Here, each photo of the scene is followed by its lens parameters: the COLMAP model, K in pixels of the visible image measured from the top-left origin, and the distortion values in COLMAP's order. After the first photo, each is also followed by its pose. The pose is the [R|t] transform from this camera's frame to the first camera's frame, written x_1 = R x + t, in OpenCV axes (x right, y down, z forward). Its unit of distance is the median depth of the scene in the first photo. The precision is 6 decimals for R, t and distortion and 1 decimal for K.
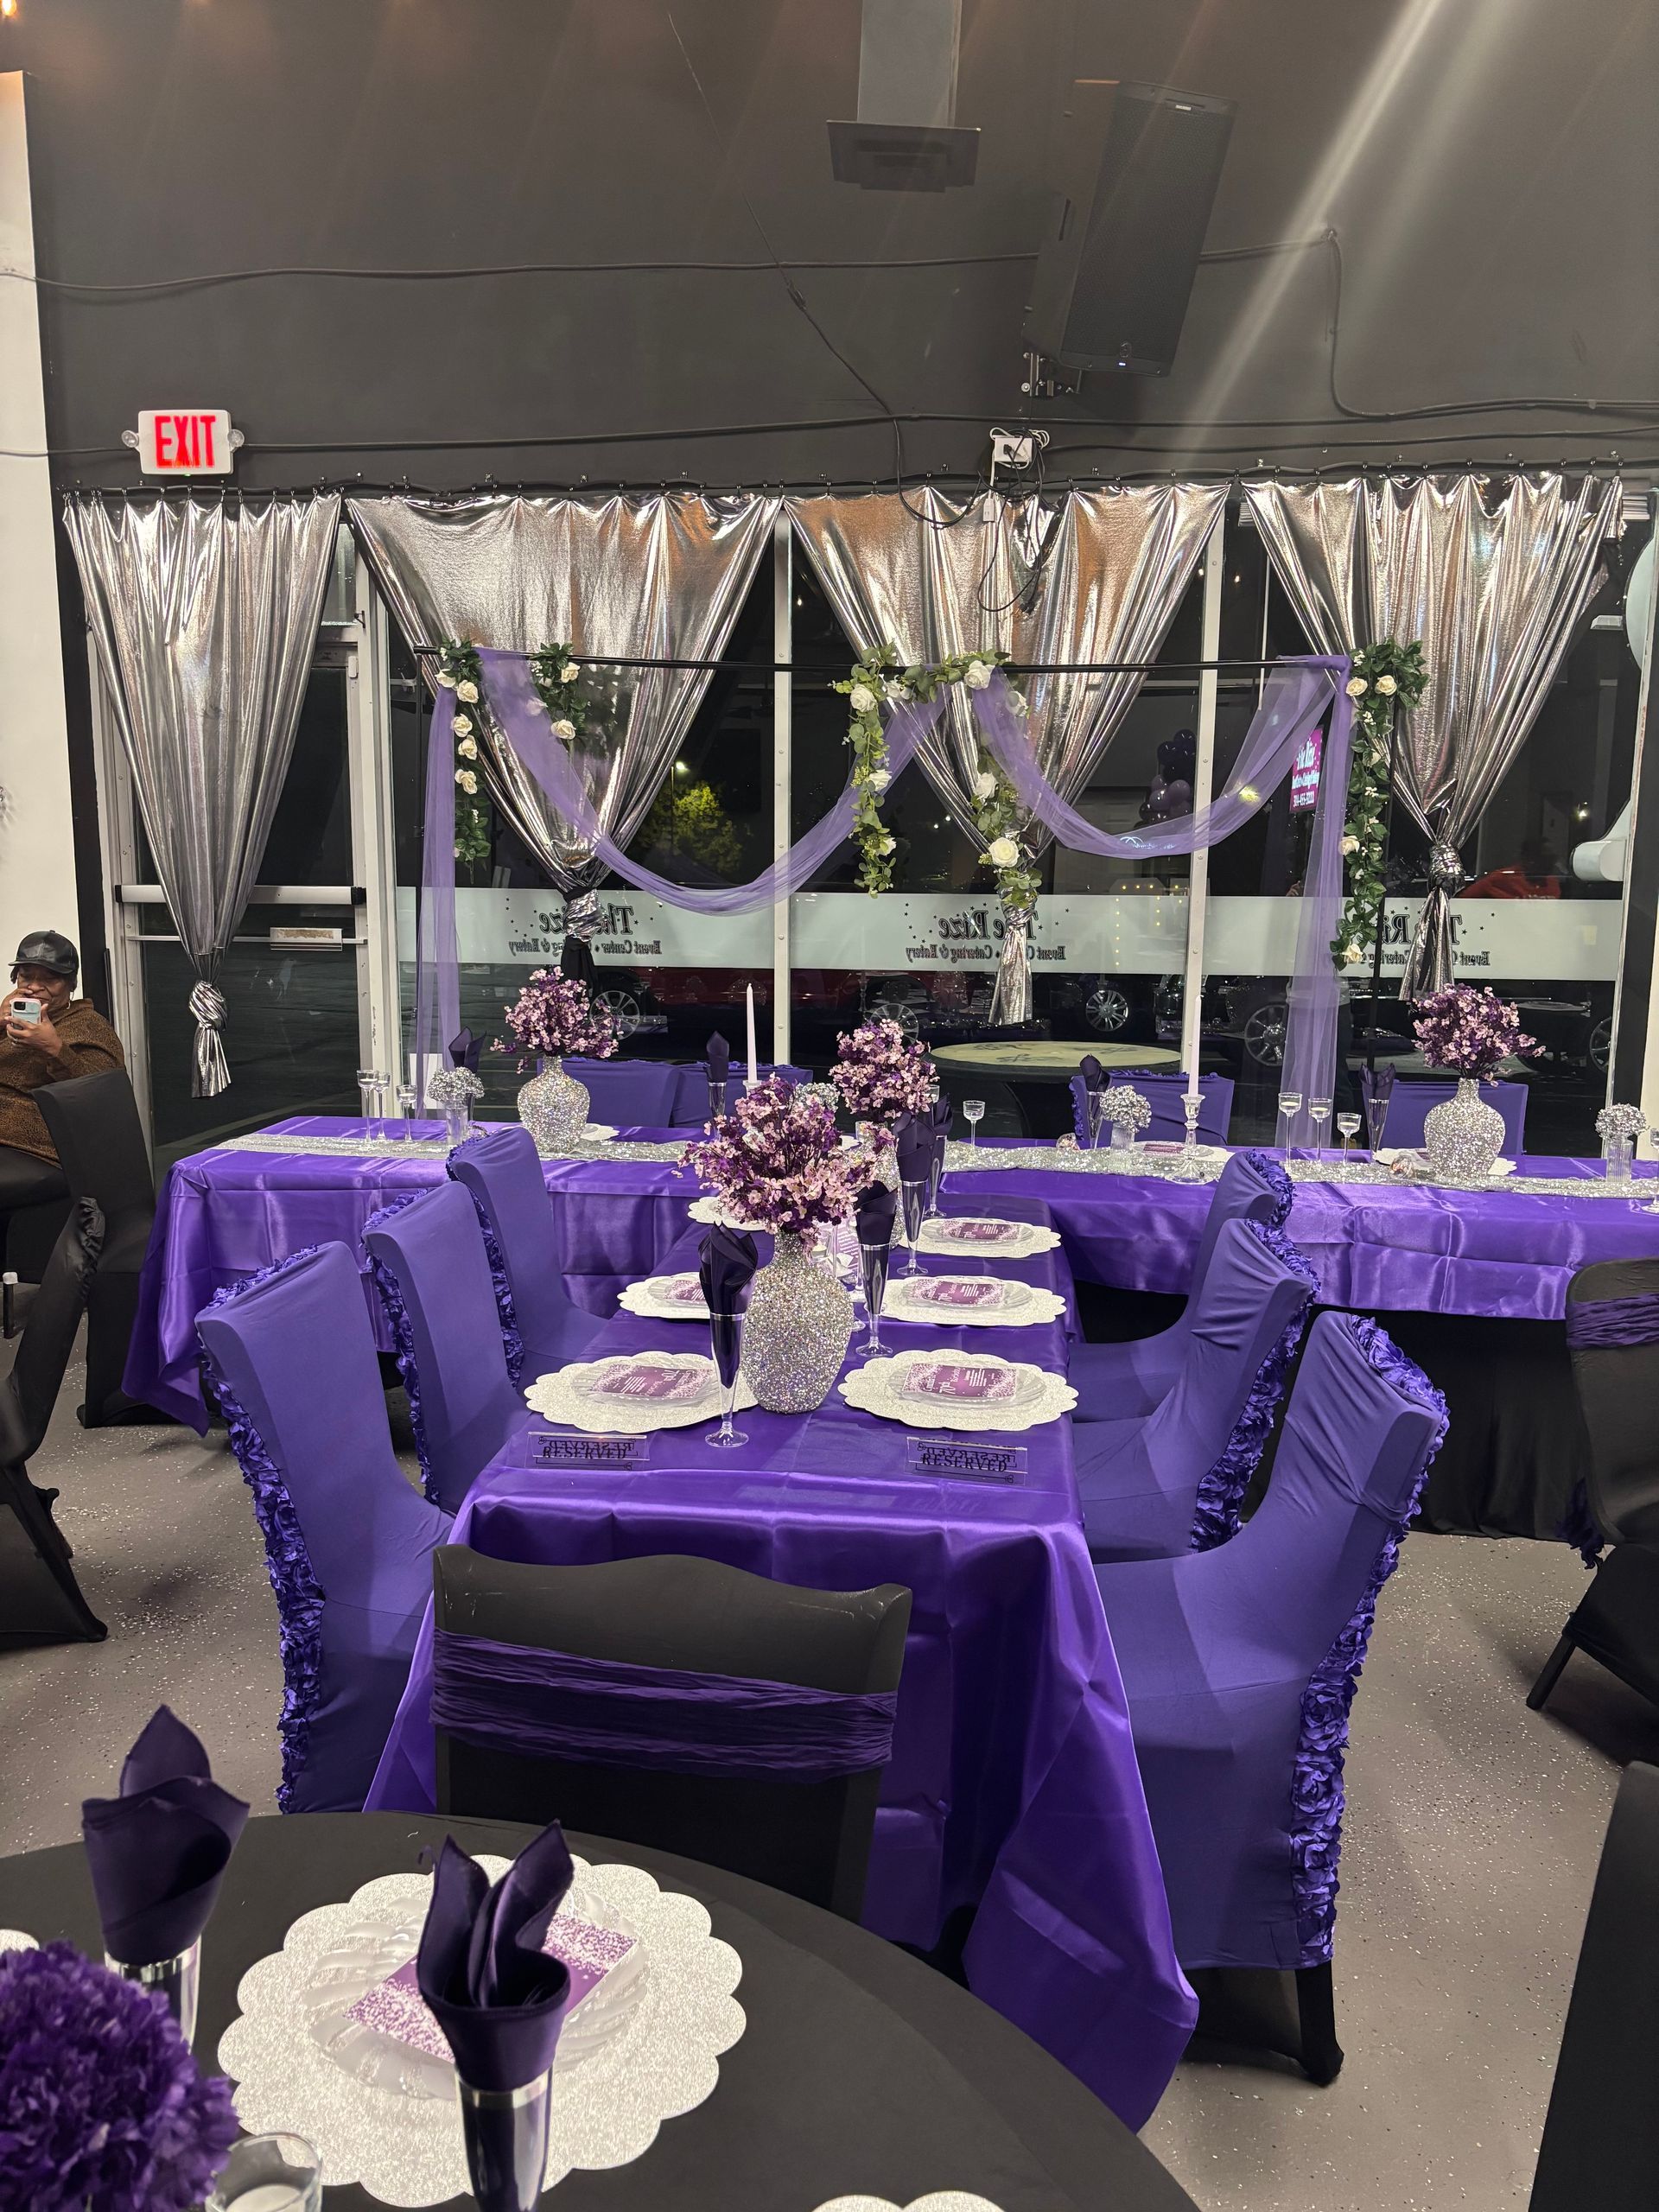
lens RADIAL K [[1643.4, 0, 823.8], [0, 1643.4, 1158.6], [0, 0, 1]] dist [-0.000707, 0.013035]
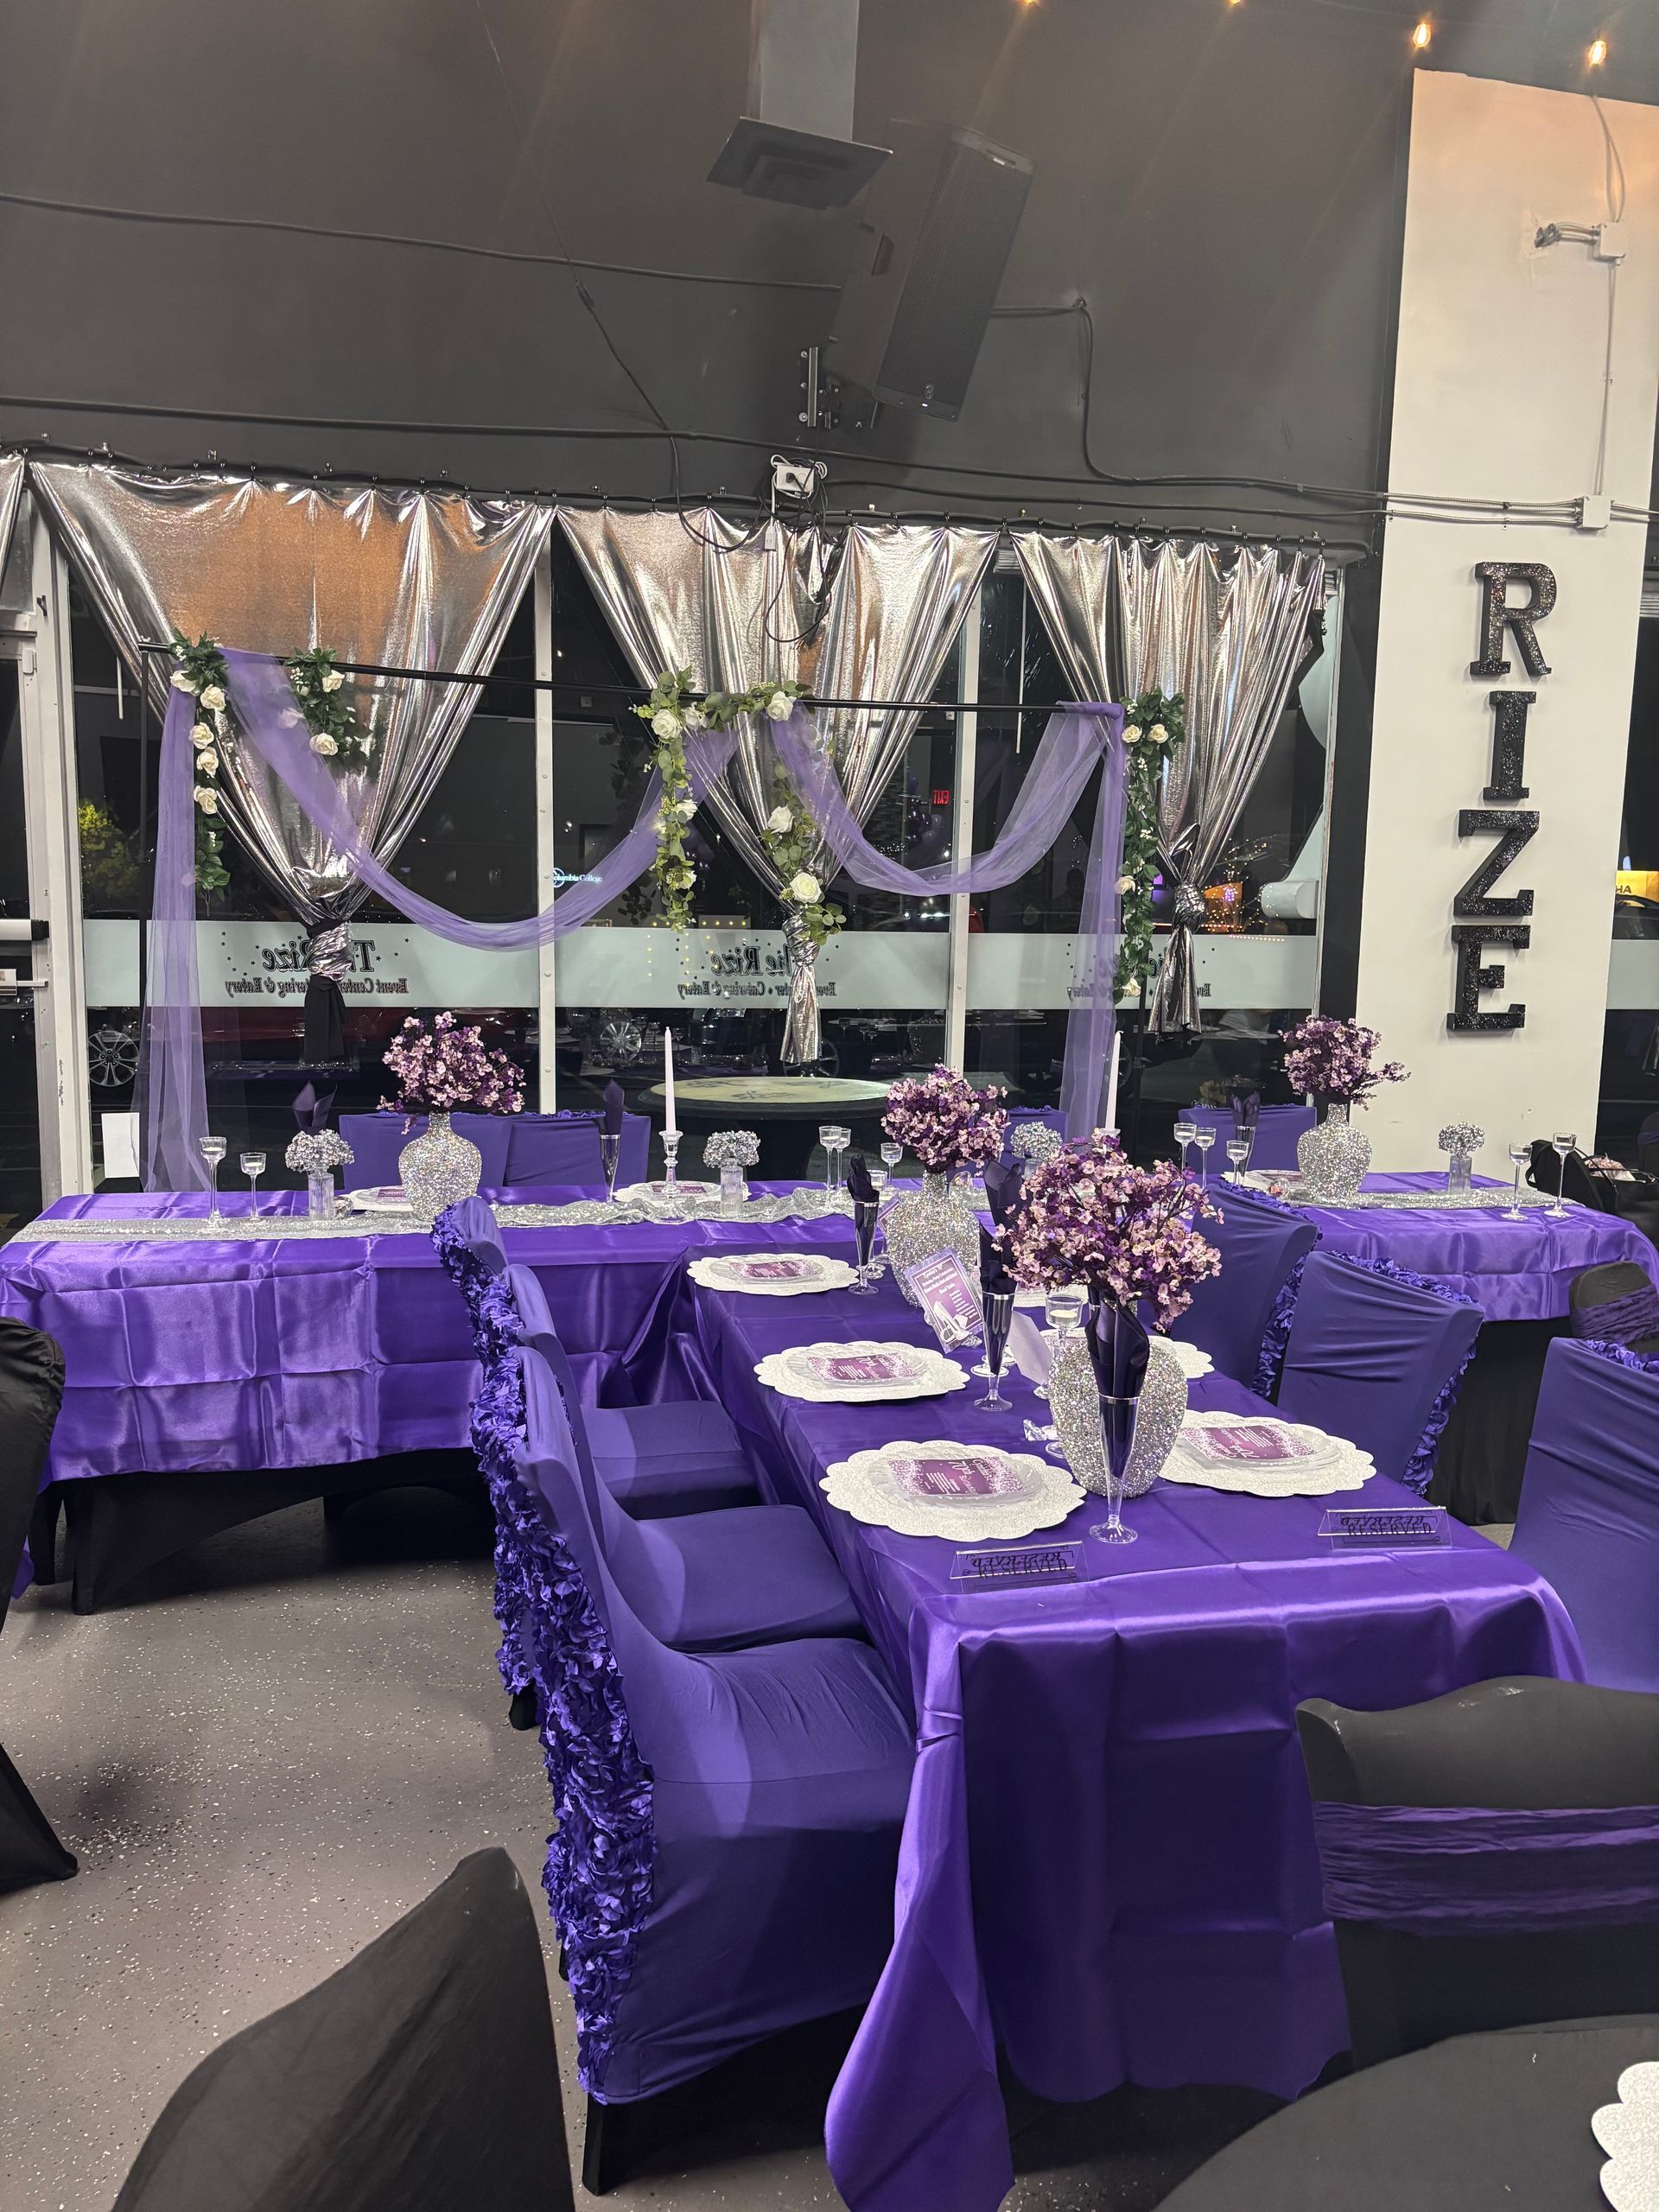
lens RADIAL K [[1643.4, 0, 823.8], [0, 1643.4, 1158.6], [0, 0, 1]] dist [-0.000707, 0.013035]
pose [[0.942714, -0.043799, 0.330714, -0.209059], [0.049716, 0.998719, -0.009448, -0.015034], [-0.329876, 0.025349, 0.943684, 0.076005]]
